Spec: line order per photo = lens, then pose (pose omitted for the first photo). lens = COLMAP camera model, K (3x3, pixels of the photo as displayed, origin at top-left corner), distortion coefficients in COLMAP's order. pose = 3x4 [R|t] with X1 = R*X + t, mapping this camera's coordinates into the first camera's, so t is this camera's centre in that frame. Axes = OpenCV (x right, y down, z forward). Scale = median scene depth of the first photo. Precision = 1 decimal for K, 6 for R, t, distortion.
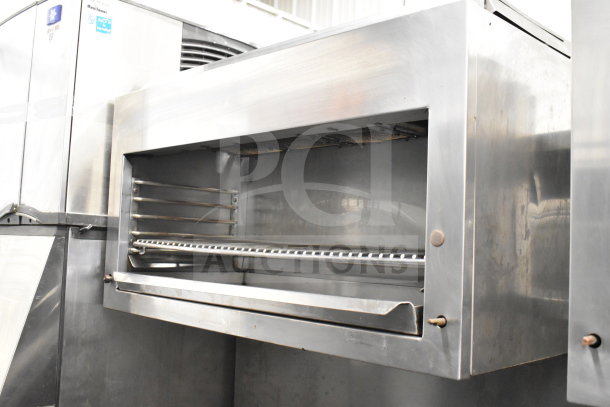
lens RADIAL K [[608.4, 0, 305.0], [0, 608.4, 203.5], [0, 0, 1]] dist [-0.082322, -0.000029]
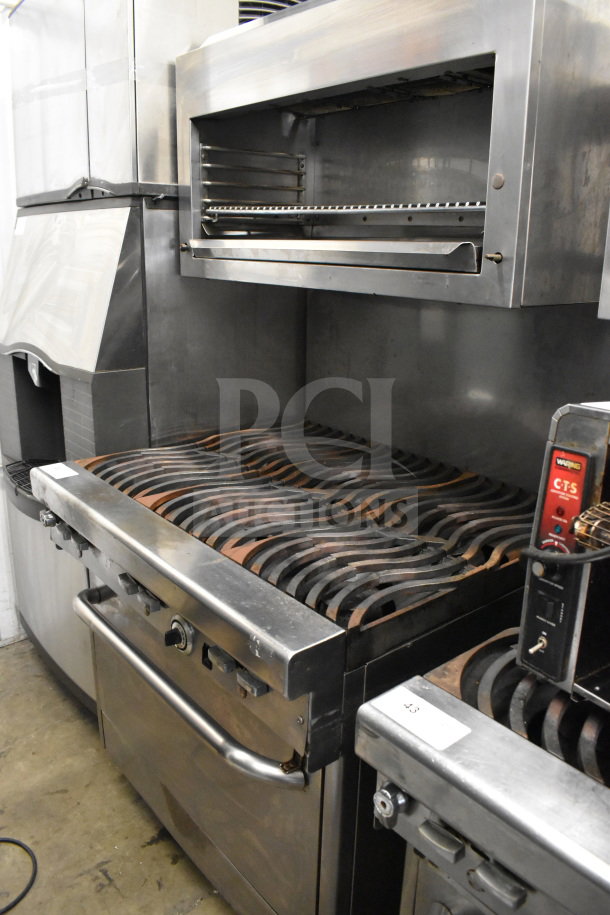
lens RADIAL K [[704.9, 0, 305.0], [0, 704.9, 457.5], [0, 0, 1]] dist [-0.097259, 0.011299]
pose [[0.995714, 0.003713, -0.092416, -0.007342], [0.029222, 0.935380, 0.352434, 0.046680], [0.087753, -0.353623, 0.931263, -0.226760]]
